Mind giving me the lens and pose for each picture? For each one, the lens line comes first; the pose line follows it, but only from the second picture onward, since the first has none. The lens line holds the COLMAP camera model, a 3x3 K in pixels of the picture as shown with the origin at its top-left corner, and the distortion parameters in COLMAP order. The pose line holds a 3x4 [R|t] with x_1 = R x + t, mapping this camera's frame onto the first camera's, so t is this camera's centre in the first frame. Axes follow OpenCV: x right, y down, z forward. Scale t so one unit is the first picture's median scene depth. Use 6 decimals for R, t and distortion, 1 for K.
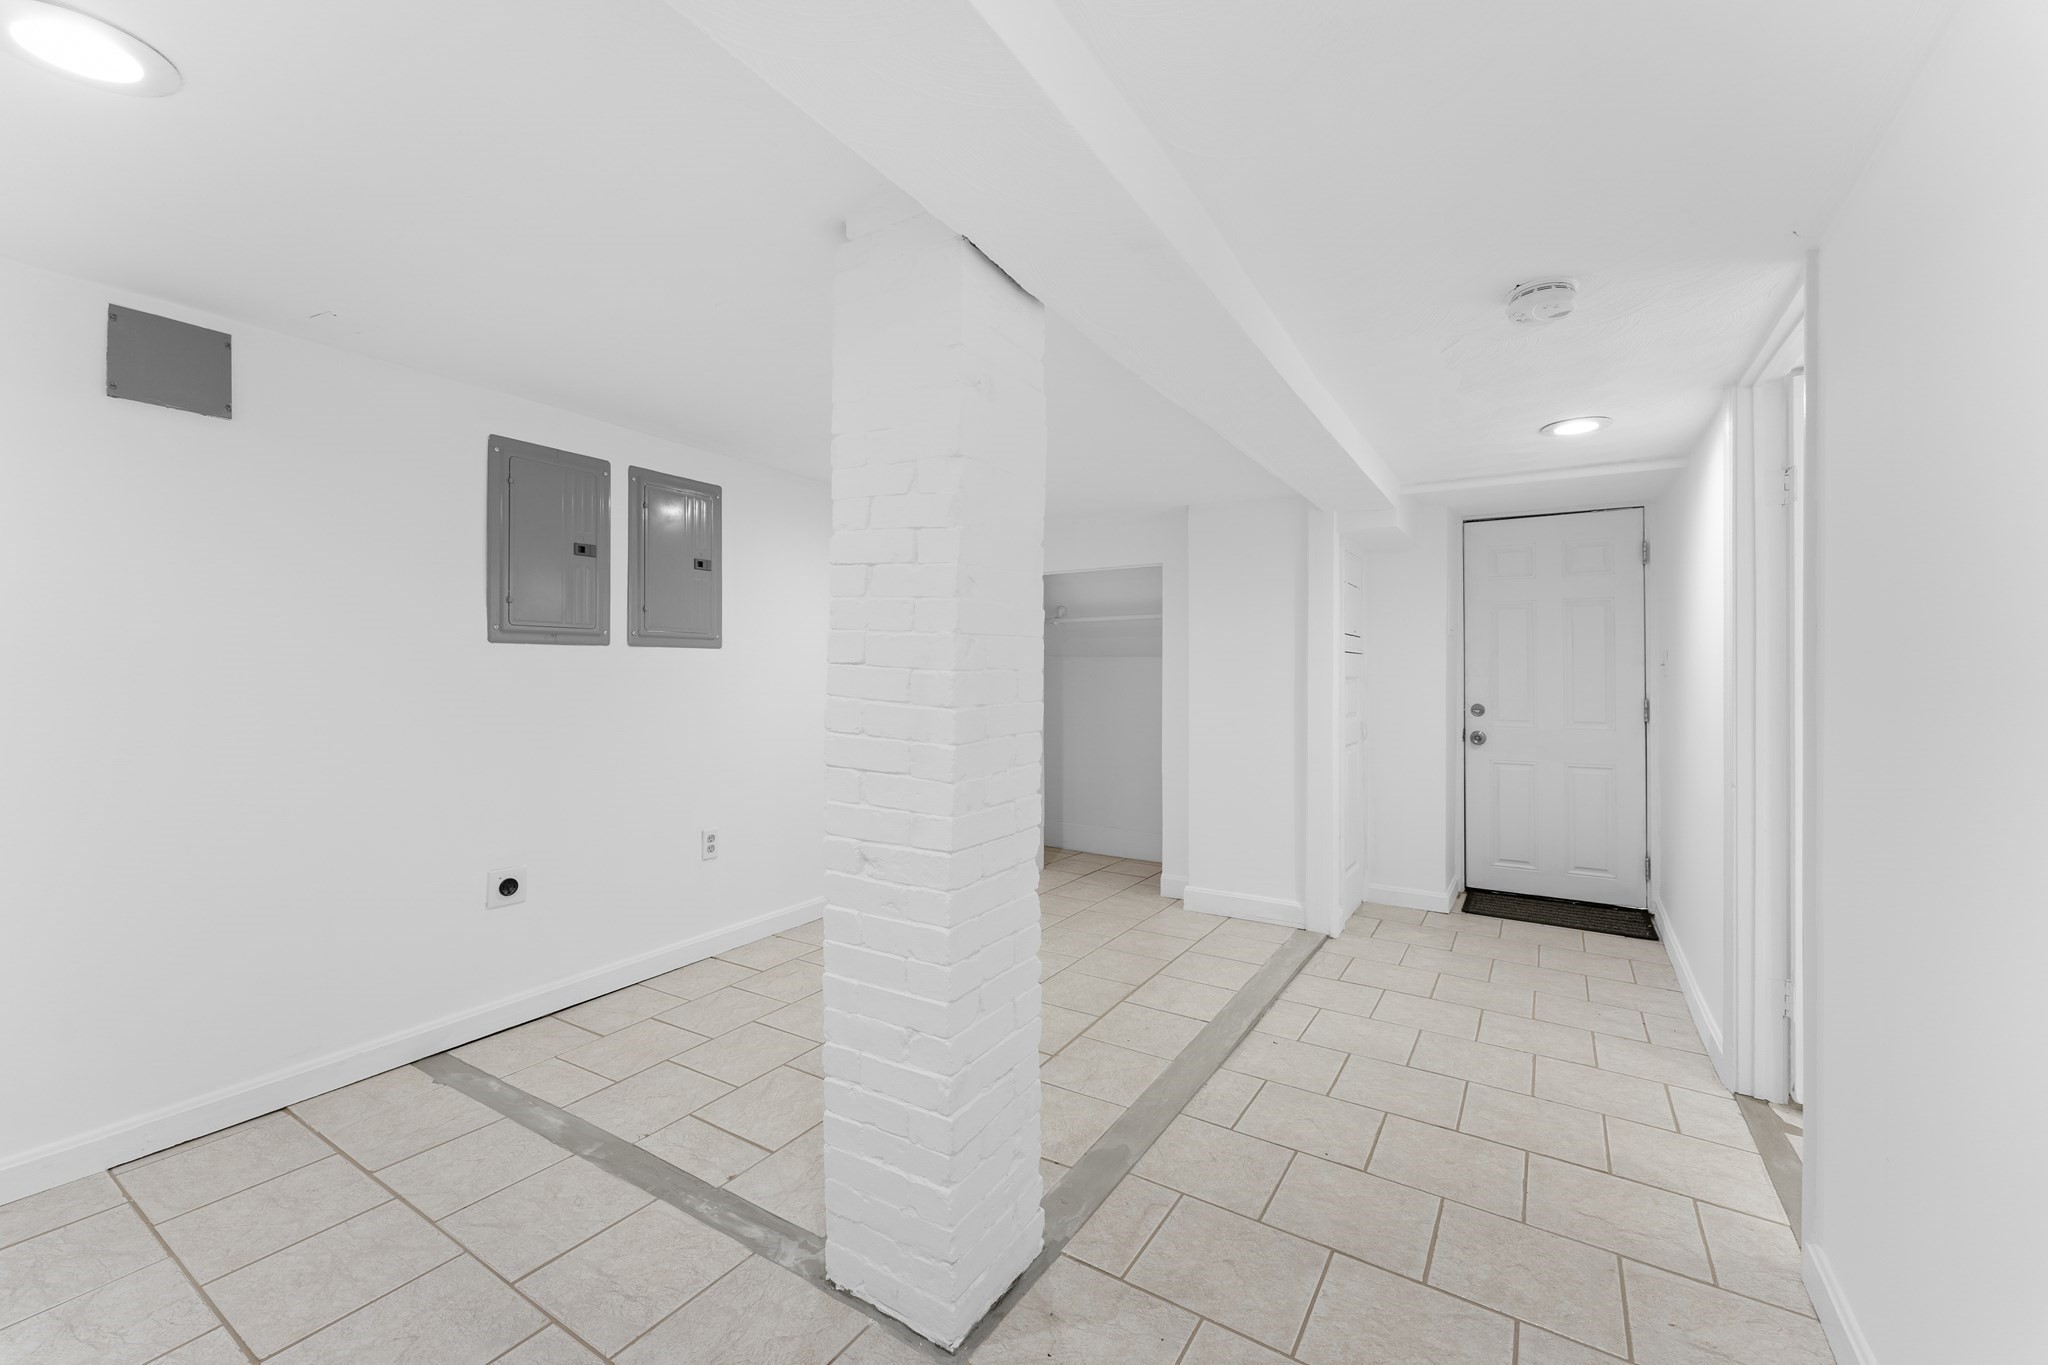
lens RADIAL K [[826.4, 0, 1017.7], [0, 826.4, 668.1], [0, 0, 1]] dist [0.001222, 0.000058]
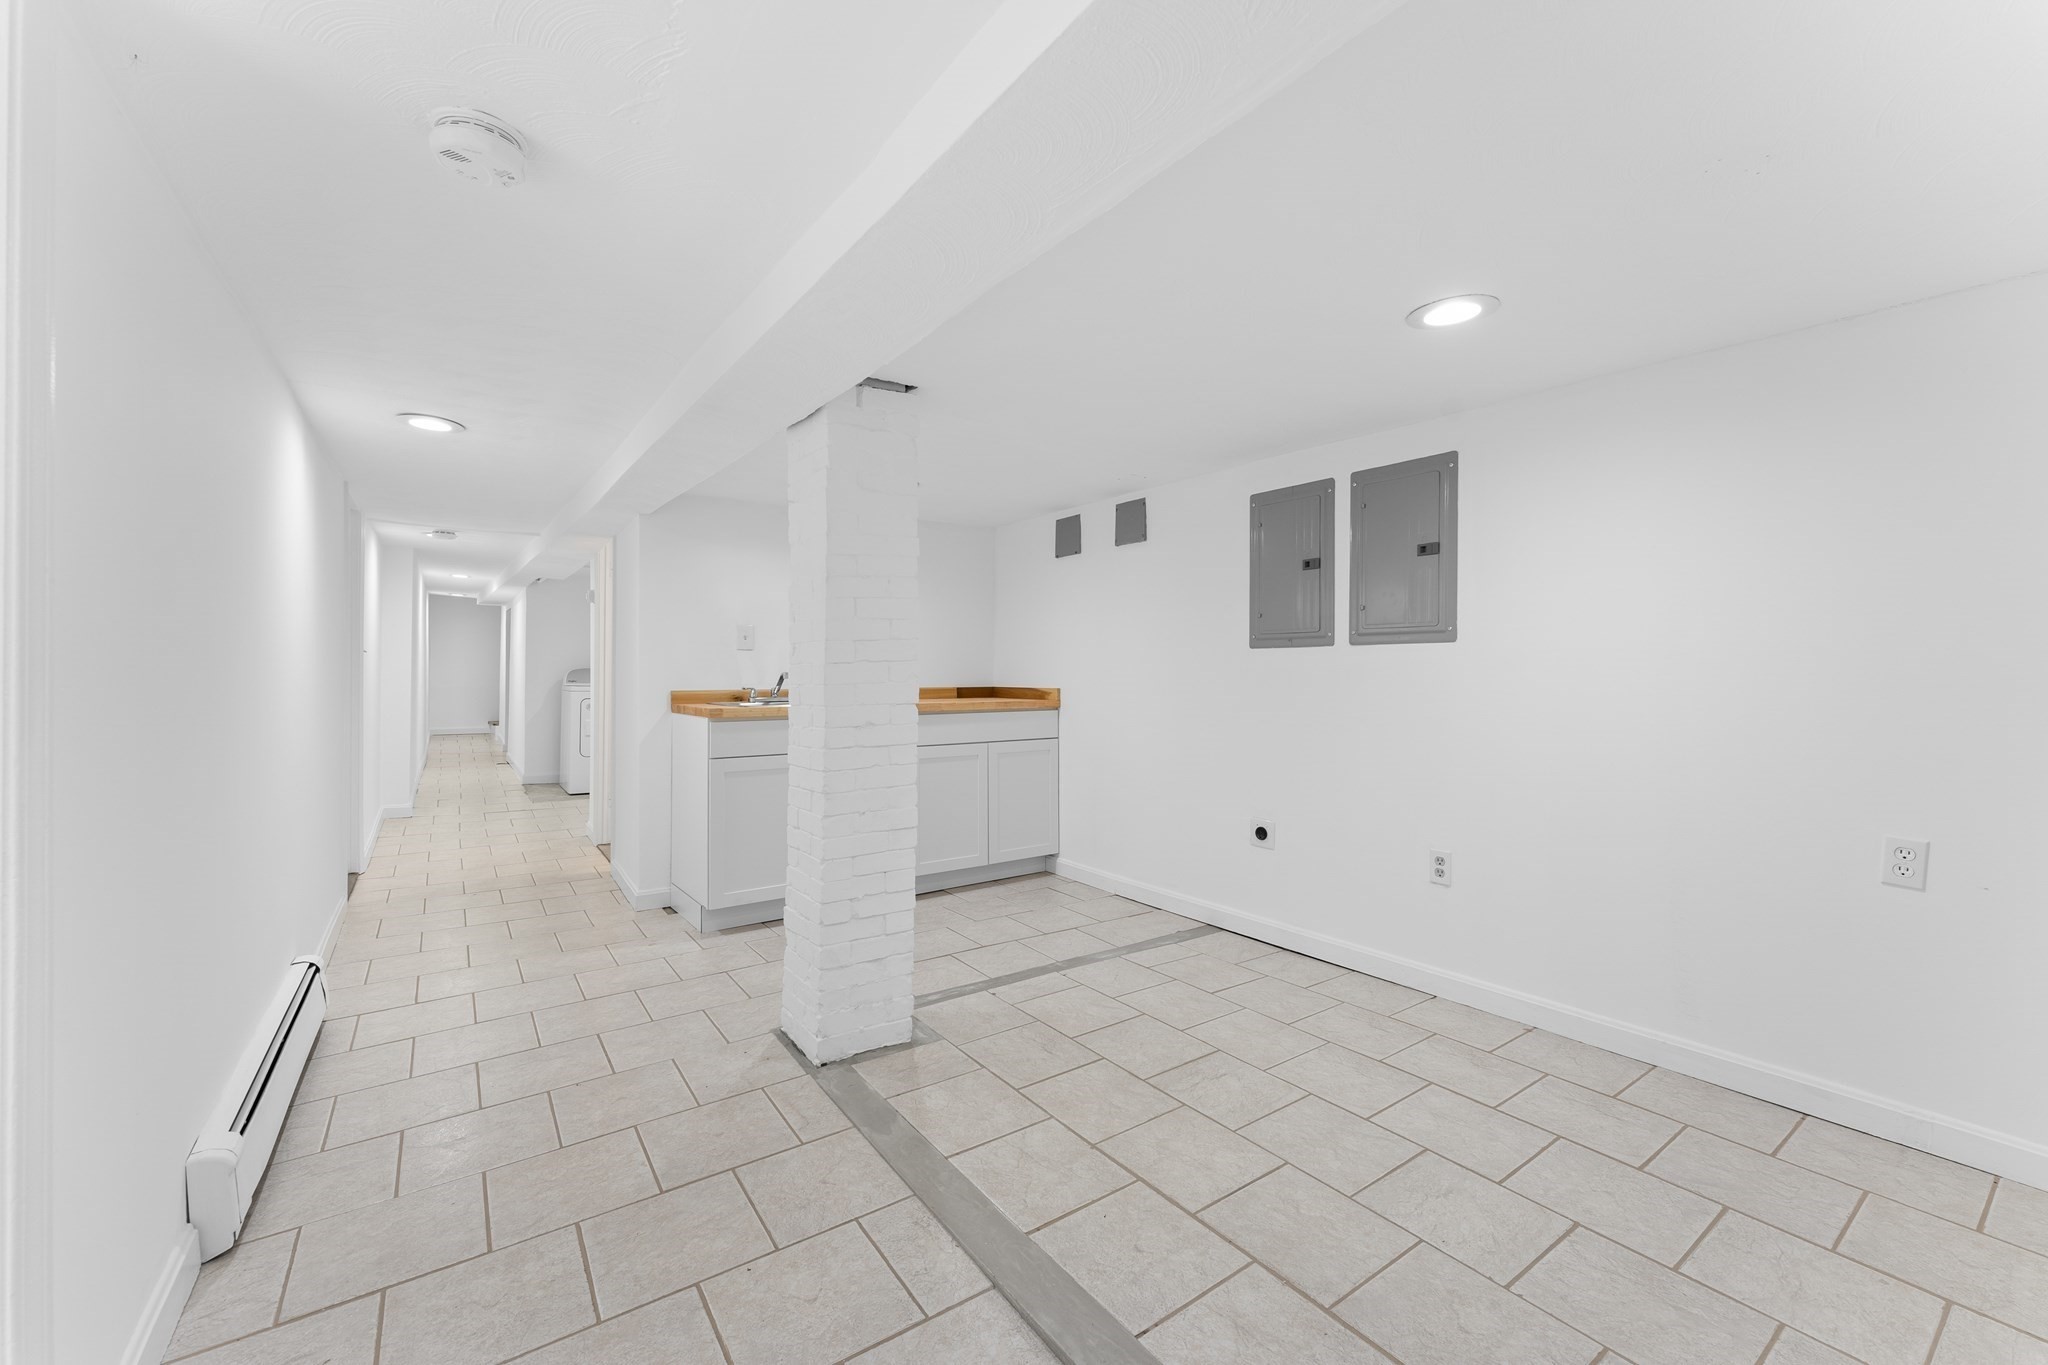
lens RADIAL K [[826.4, 0, 1017.7], [0, 826.4, 668.1], [0, 0, 1]] dist [0.001222, 0.000058]
pose [[-0.383596, -0.009822, -0.923449, 0.897130], [-0.000791, 0.999947, -0.010307, 0.018563], [0.923501, -0.003223, -0.383584, 1.369679]]
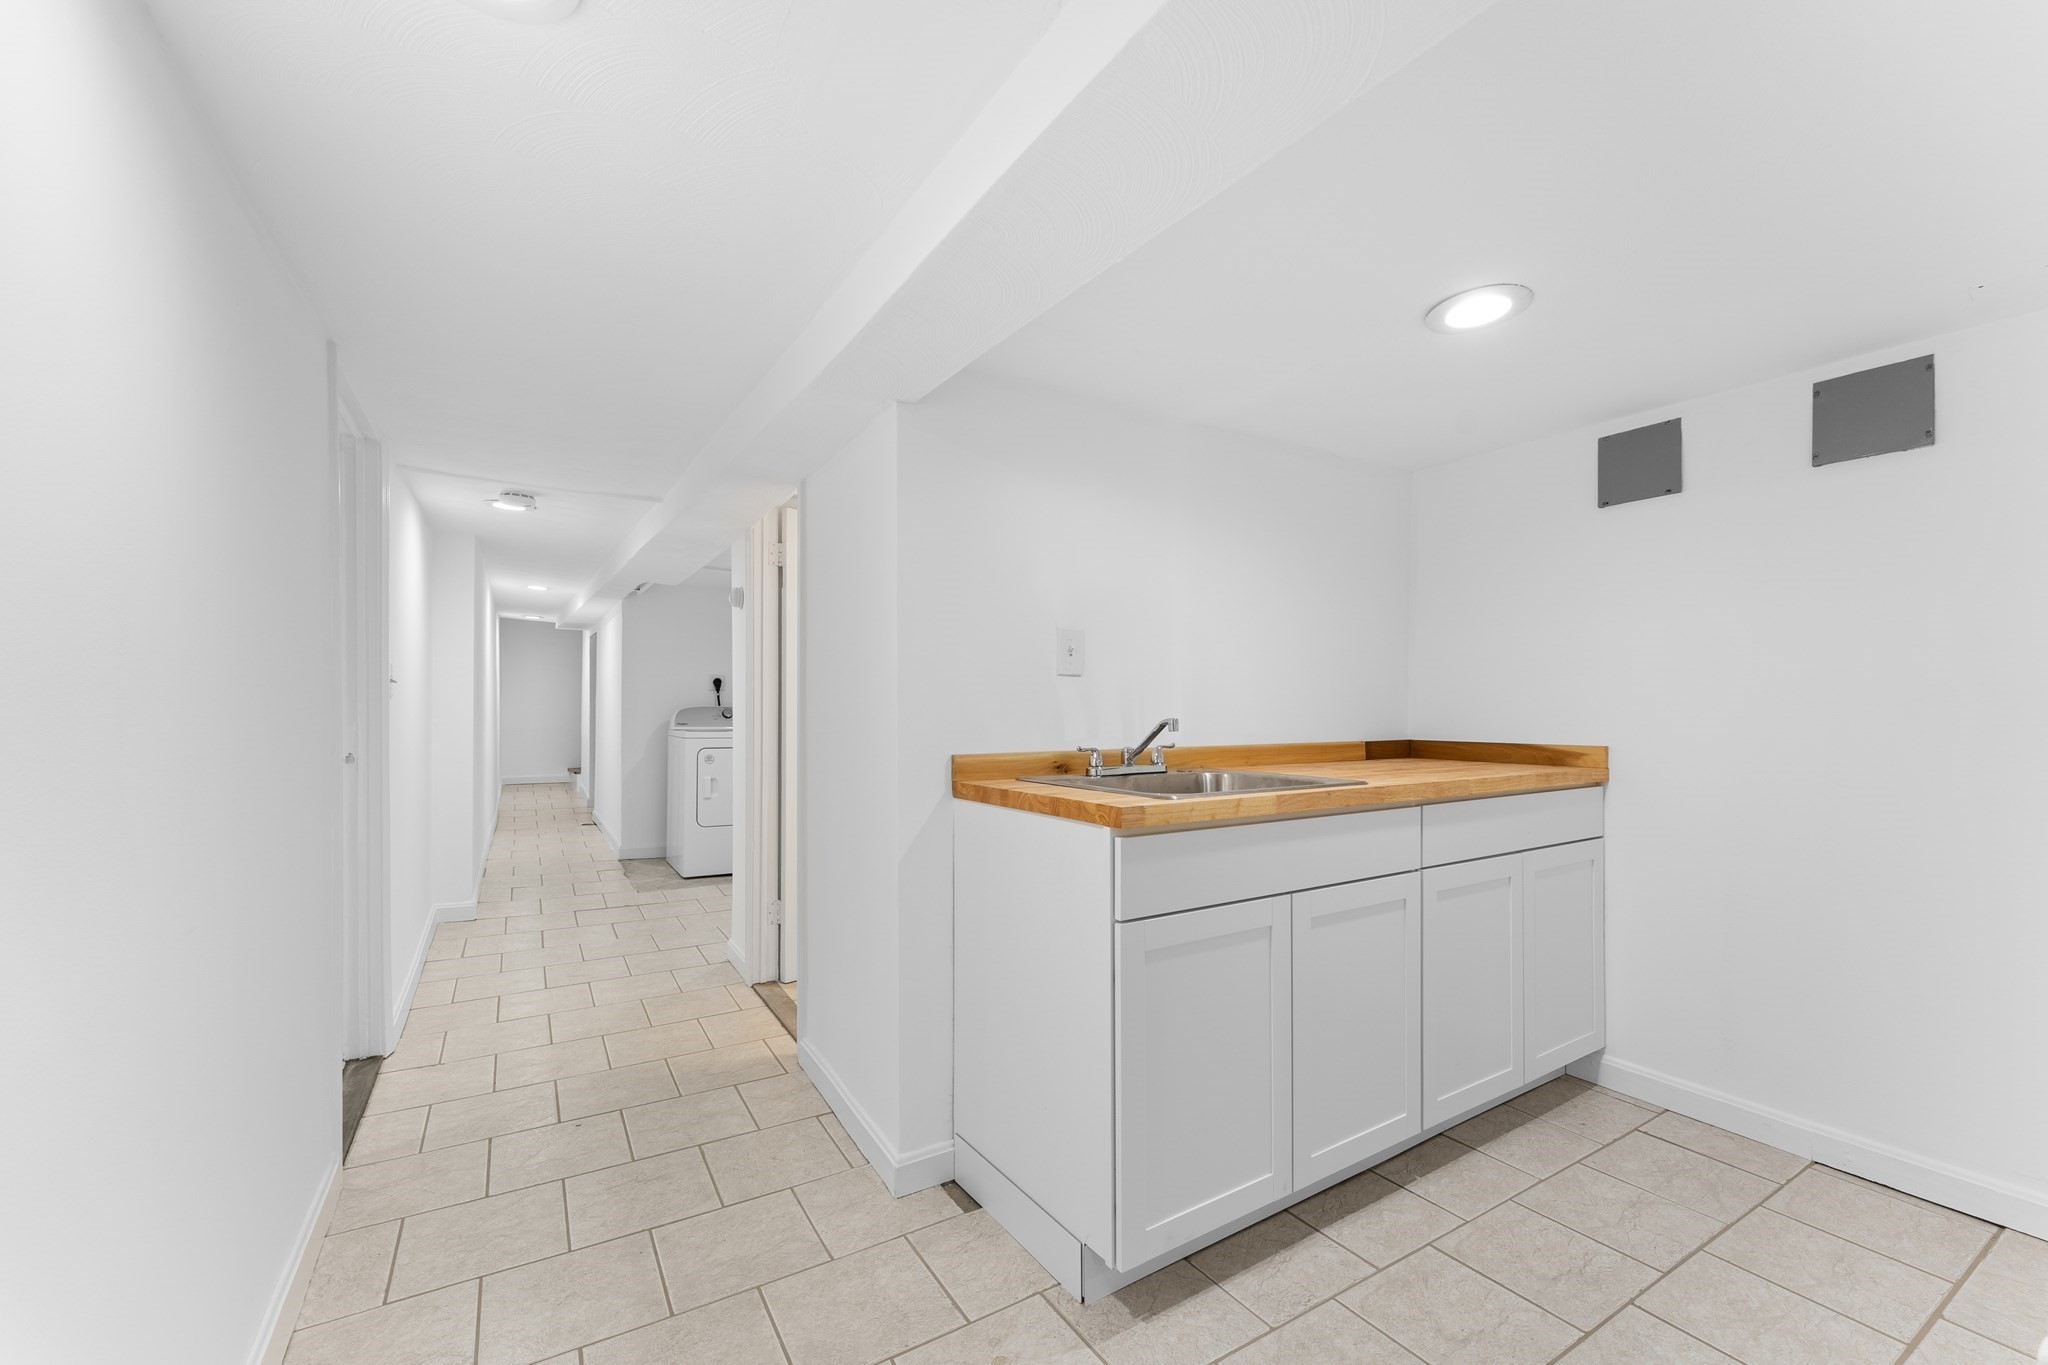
lens RADIAL K [[830.5, 0, 1026.0], [0, 830.5, 712.5], [0, 0, 1]] dist [-0.000016, -0.000040]
pose [[-0.434726, 0.000648, -0.900563, 0.315490], [-0.000501, 0.999999, 0.000962, 0.001085], [0.900563, 0.000869, -0.434725, 0.454074]]
